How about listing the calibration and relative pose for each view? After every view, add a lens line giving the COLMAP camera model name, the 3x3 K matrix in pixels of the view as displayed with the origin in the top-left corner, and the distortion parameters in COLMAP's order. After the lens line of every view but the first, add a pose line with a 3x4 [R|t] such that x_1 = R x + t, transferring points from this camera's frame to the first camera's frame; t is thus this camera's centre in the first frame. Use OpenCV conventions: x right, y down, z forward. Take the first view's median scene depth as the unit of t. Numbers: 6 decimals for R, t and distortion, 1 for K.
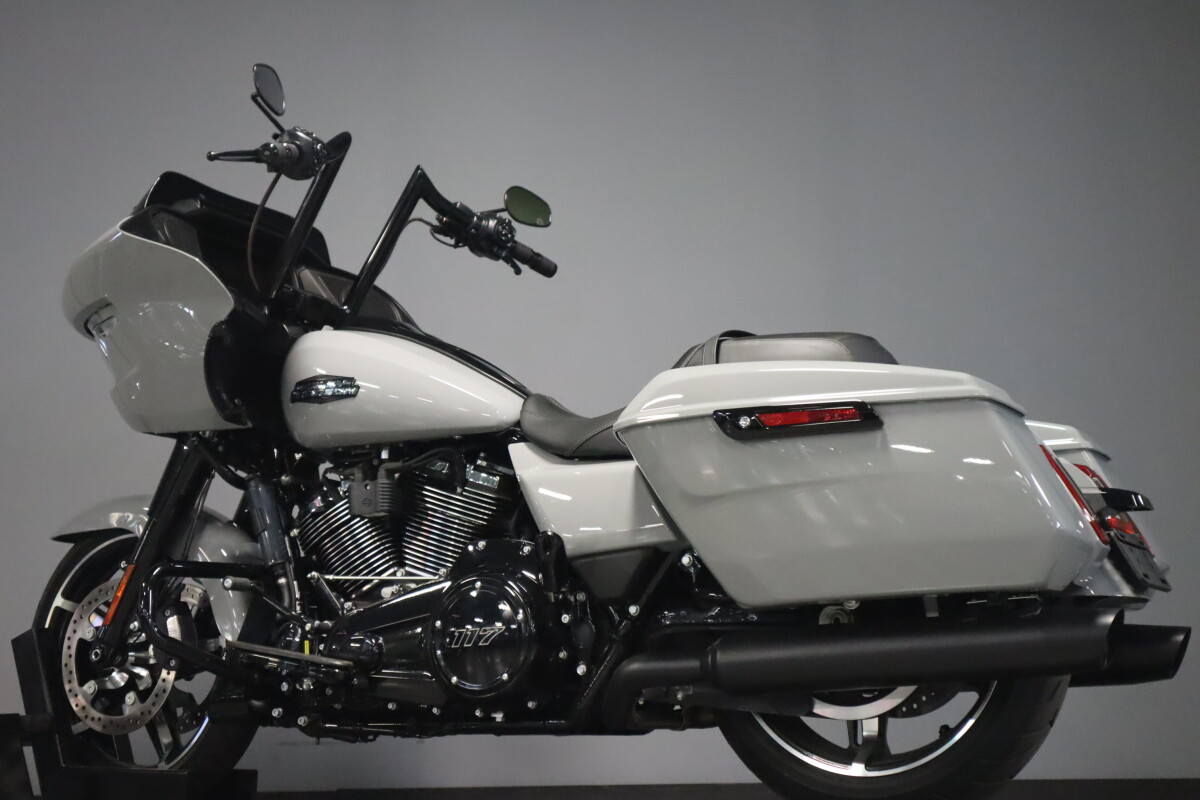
lens RADIAL K [[1847.5, 0, 600.0], [0, 1847.5, 400.0], [0, 0, 1]] dist [-0.029241, 0.037237]
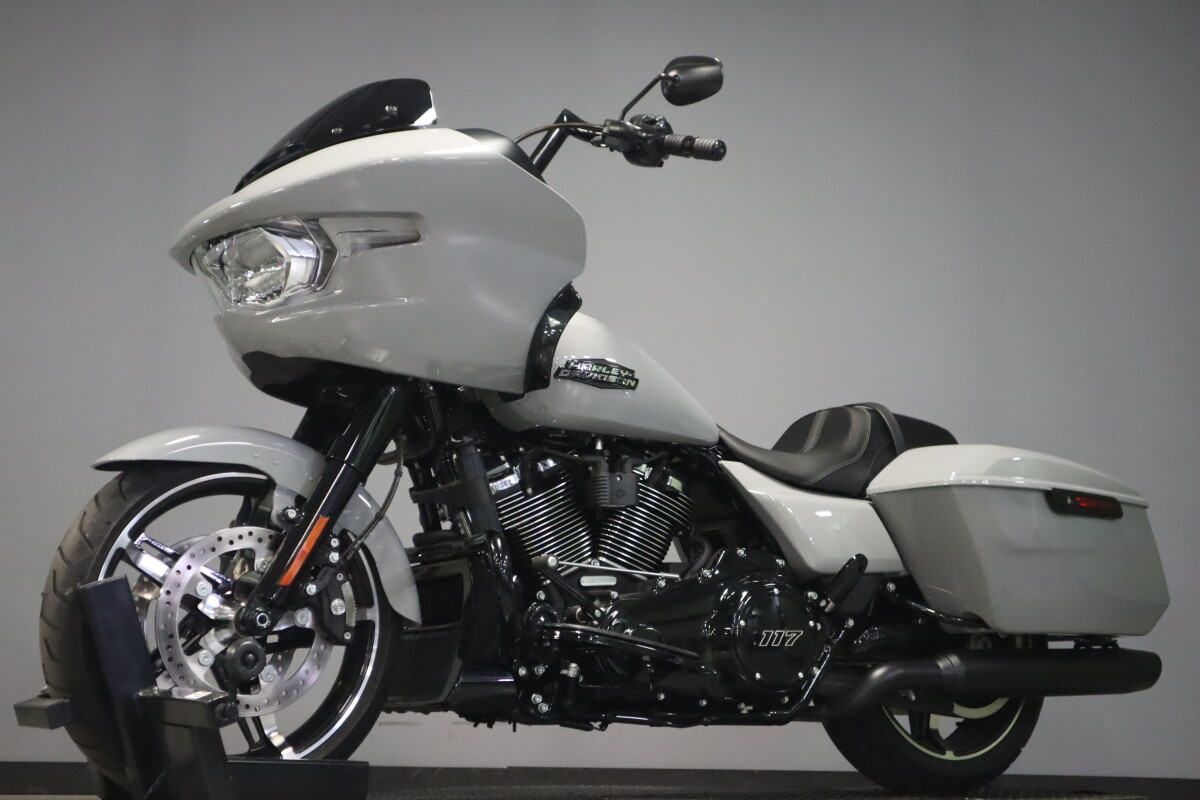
lens RADIAL K [[1756.4, 0, 600.0], [0, 1756.4, 400.0], [0, 0, 1]] dist [0.020341, 0.073498]
pose [[0.473133, 0.165893, 0.865231, -0.983253], [-0.177109, 0.979971, -0.091044, 0.095720], [-0.863005, -0.110164, 0.493038, 0.543762]]
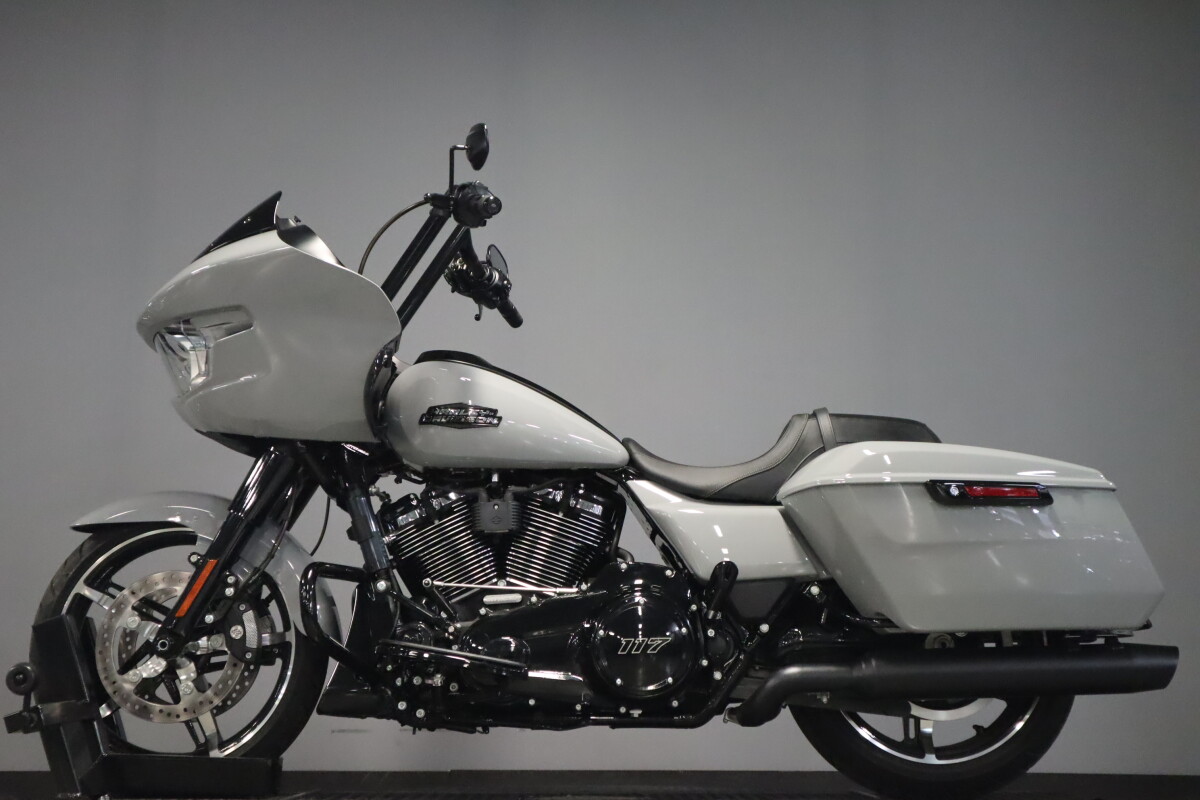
lens RADIAL K [[1625.2, 0, 600.0], [0, 1625.2, 400.0], [0, 0, 1]] dist [0.014345, -0.020816]
pose [[0.868291, 0.104524, 0.484918, -0.566581], [-0.101118, 0.994318, -0.033263, 0.008904], [-0.485640, -0.020152, 0.873927, 0.100576]]
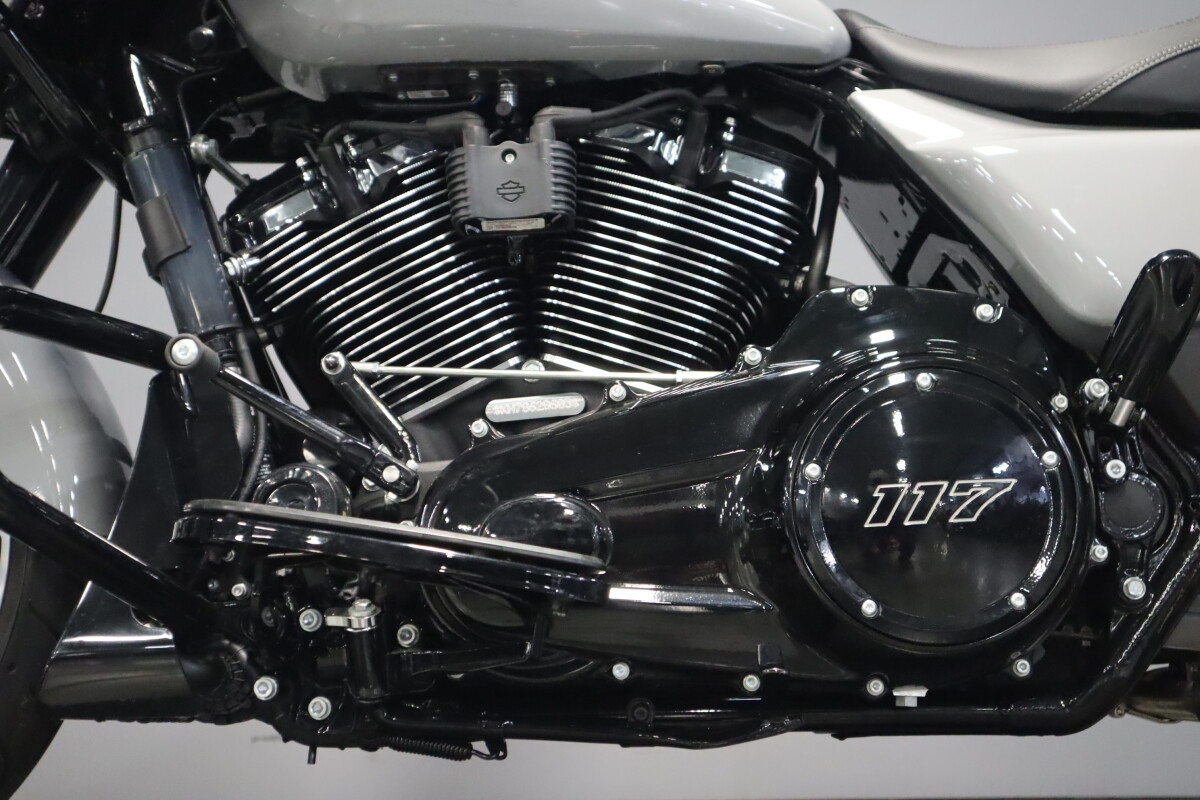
lens RADIAL K [[1756.4, 0, 600.0], [0, 1756.4, 400.0], [0, 0, 1]] dist [0.020341, 0.073498]
pose [[0.889033, 0.068281, 0.452722, -0.289790], [-0.074658, 0.997202, -0.003791, 0.104268], [-0.451714, -0.030429, 0.891644, 0.634990]]
